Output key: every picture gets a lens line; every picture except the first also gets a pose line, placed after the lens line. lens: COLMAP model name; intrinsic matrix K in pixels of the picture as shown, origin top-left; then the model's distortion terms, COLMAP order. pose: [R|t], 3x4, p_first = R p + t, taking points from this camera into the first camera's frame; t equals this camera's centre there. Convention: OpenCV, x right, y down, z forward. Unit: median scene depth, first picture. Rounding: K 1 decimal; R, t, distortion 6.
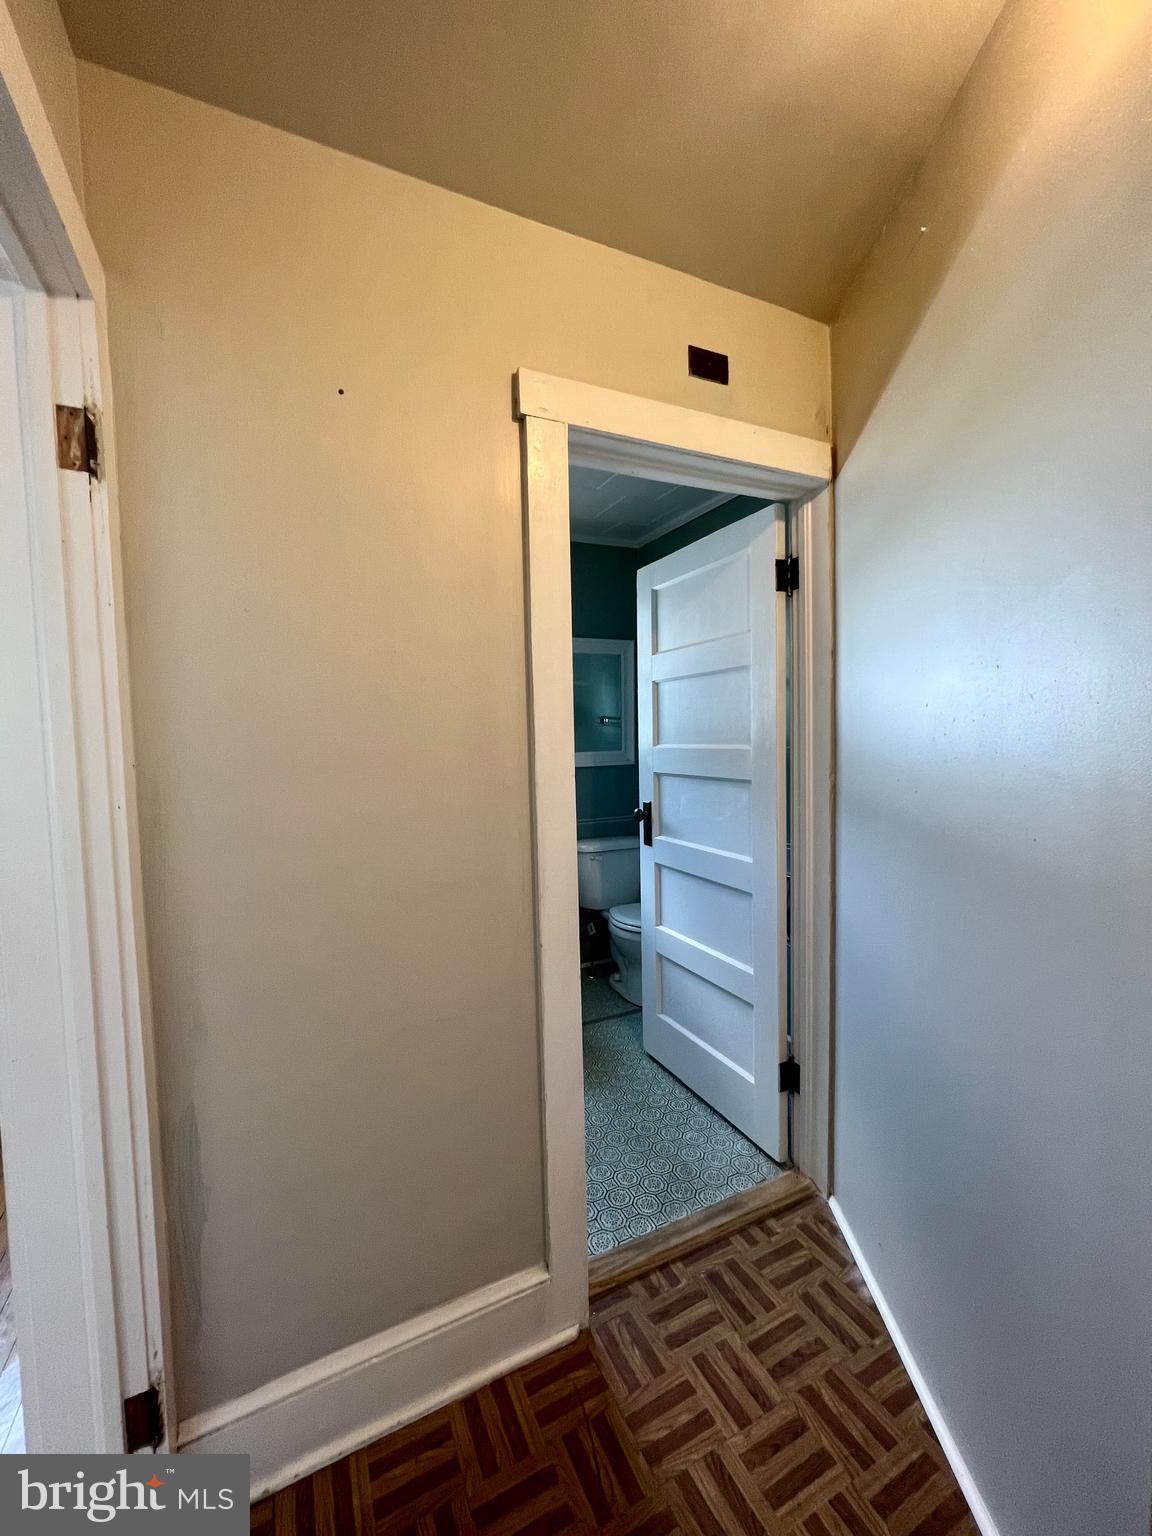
lens RADIAL K [[612.8, 0, 577.0], [0, 612.8, 770.1], [0, 0, 1]] dist [-0.003008, 0.000323]
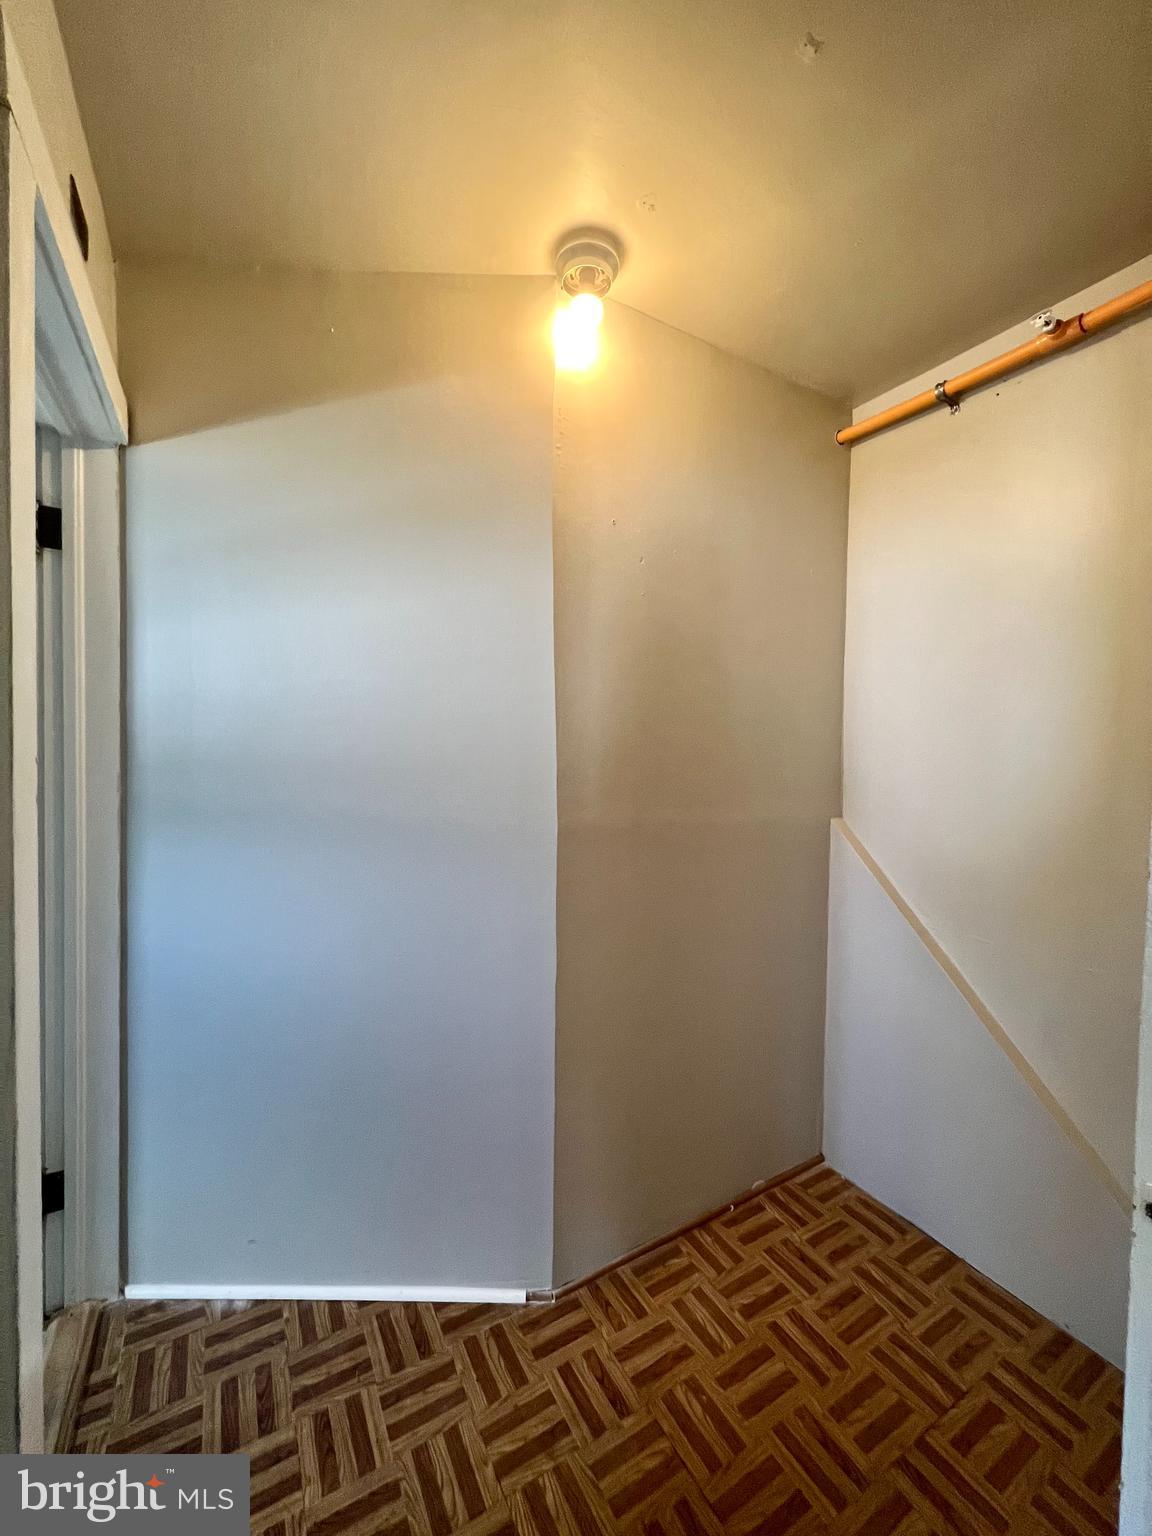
lens RADIAL K [[612.8, 0, 578.2], [0, 612.8, 764.3], [0, 0, 1]] dist [-0.003008, 0.000323]
pose [[-0.065288, -0.007652, 0.997837, -0.589539], [0.041239, 0.999096, 0.010360, -0.006292], [-0.997014, 0.041826, -0.064914, 0.522529]]
